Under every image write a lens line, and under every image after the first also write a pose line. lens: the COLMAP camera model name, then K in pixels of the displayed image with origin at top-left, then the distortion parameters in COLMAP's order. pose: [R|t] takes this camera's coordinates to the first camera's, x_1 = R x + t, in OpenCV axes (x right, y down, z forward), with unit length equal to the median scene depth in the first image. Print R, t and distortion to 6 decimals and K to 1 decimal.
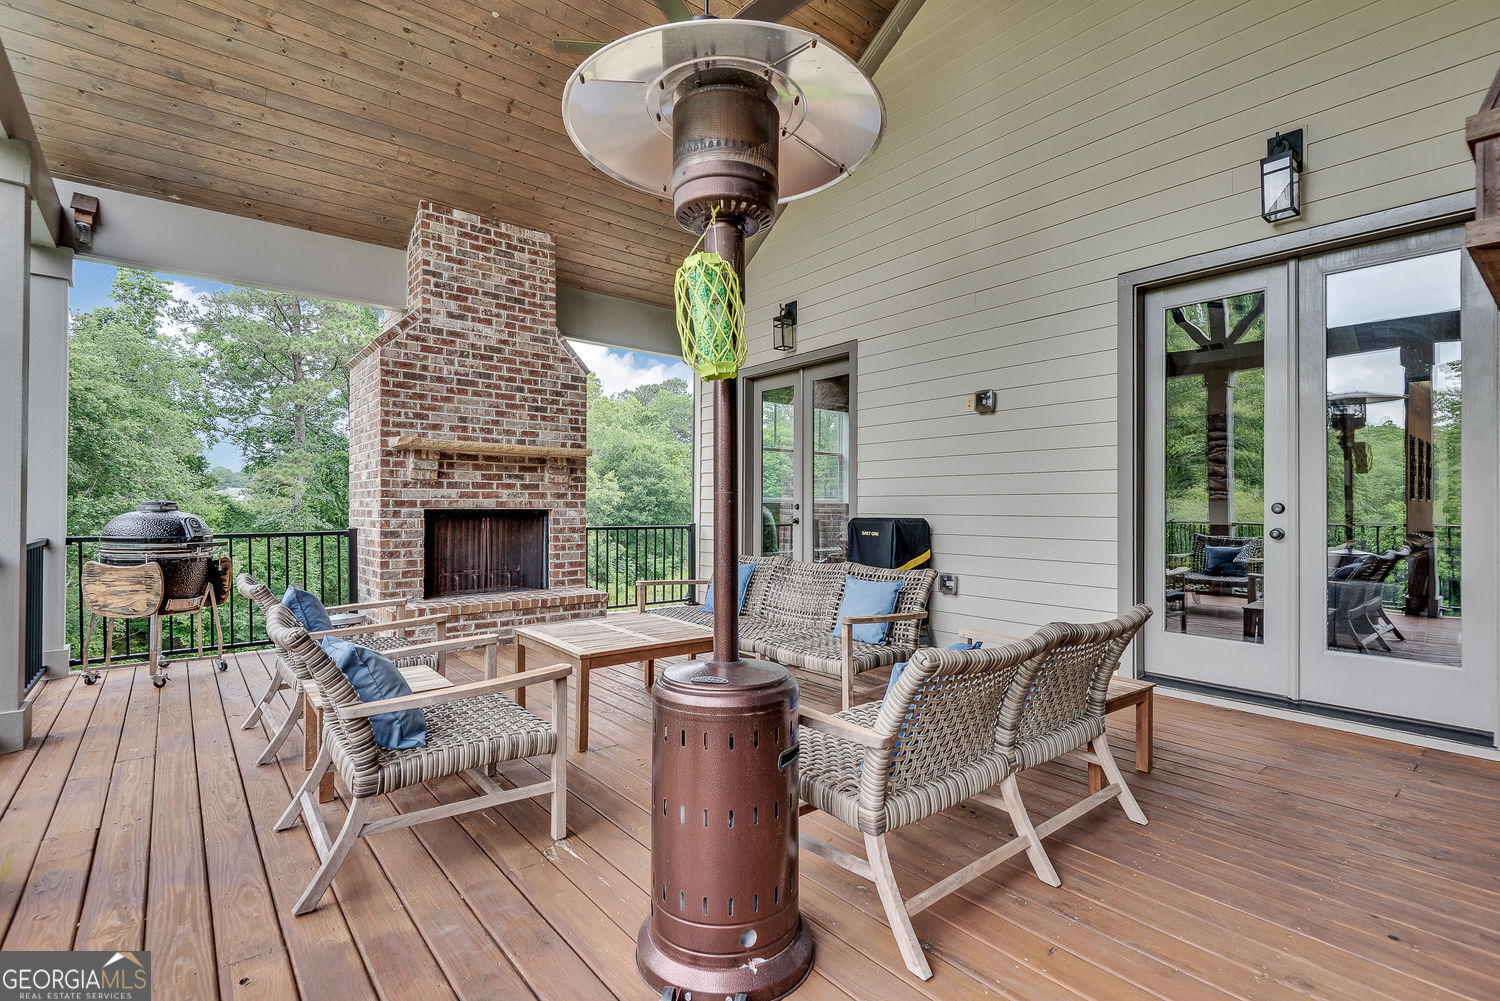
lens RADIAL K [[694.2, 0, 746.1], [0, 694.2, 504.0], [0, 0, 1]] dist [0.029325, -0.022723]
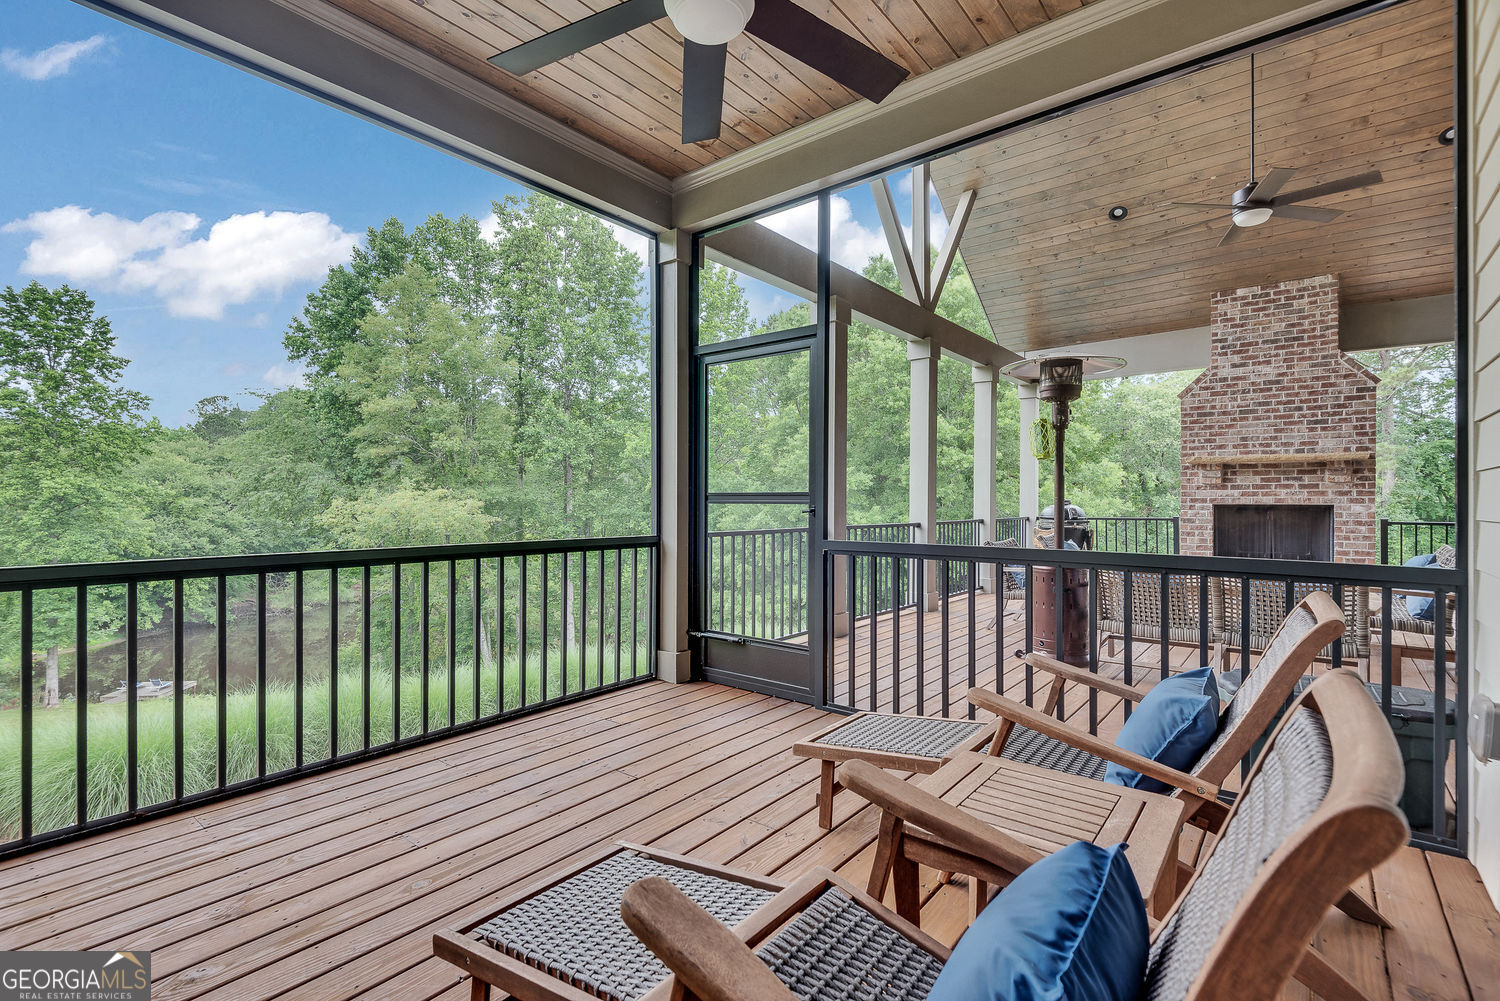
lens RADIAL K [[694.2, 0, 746.1], [0, 694.2, 504.0], [0, 0, 1]] dist [0.029325, -0.022723]
pose [[0.185639, -0.000636, -0.982618, 0.748489], [0.003444, 0.999994, 0.000003, 0.003290], [0.982612, -0.003385, 0.185640, -0.216030]]
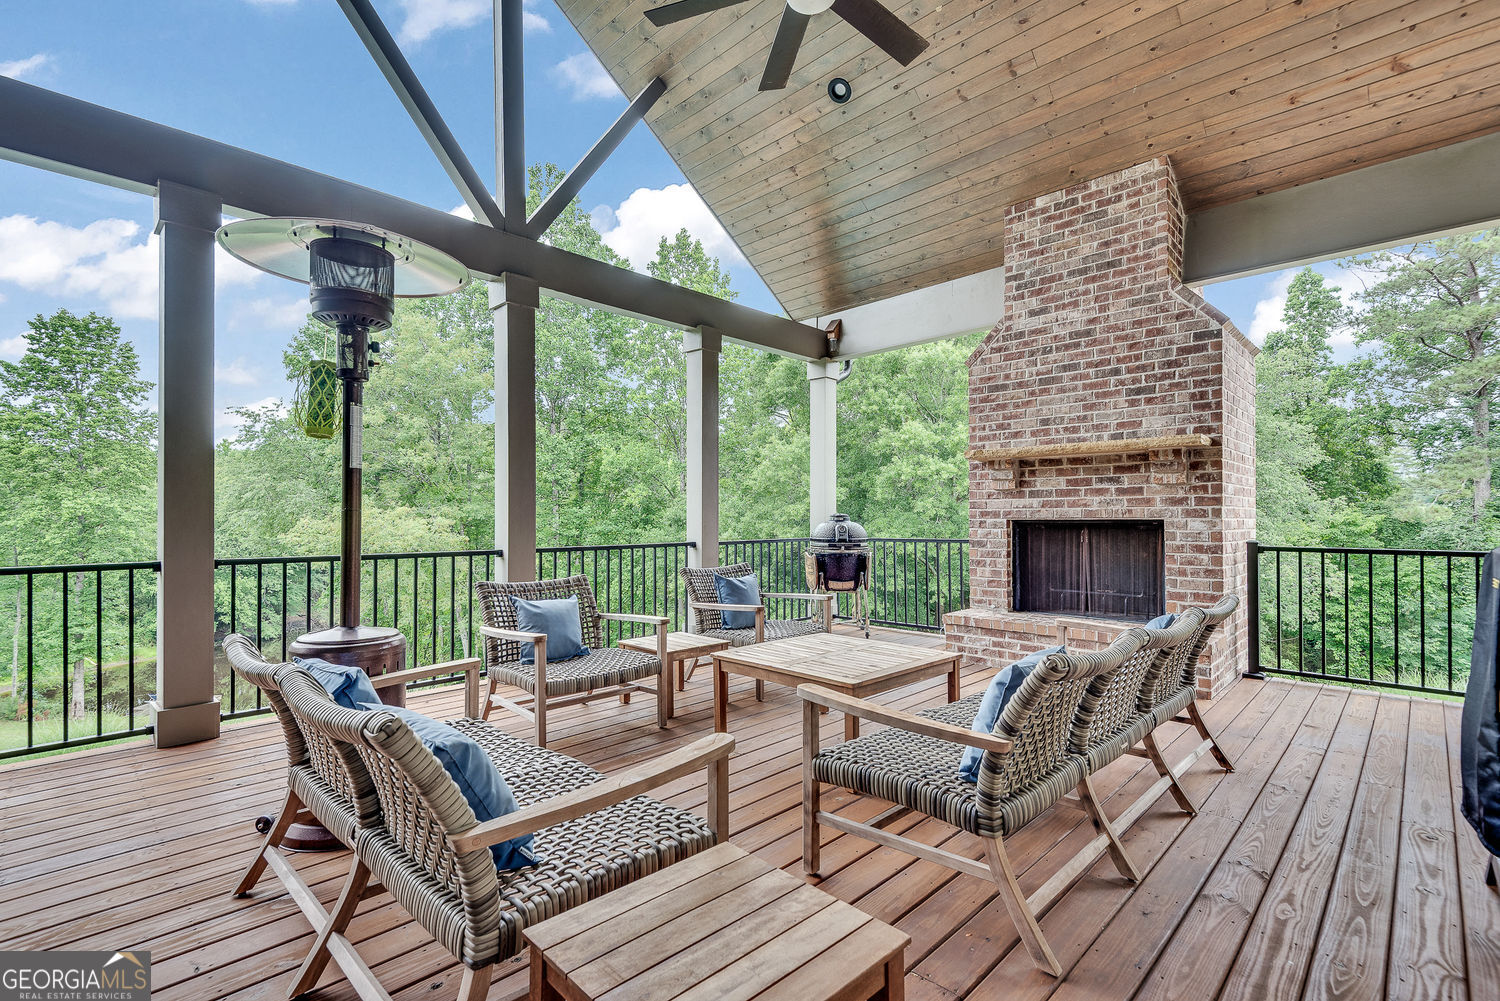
lens RADIAL K [[691.8, 0, 746.2], [0, 691.8, 515.7], [0, 0, 1]] dist [0.033399, -0.023372]
pose [[0.091337, -0.007057, -0.995795, 0.456955], [0.008020, 0.999948, -0.006351, 0.004825], [0.995788, -0.007406, 0.091389, 0.509672]]
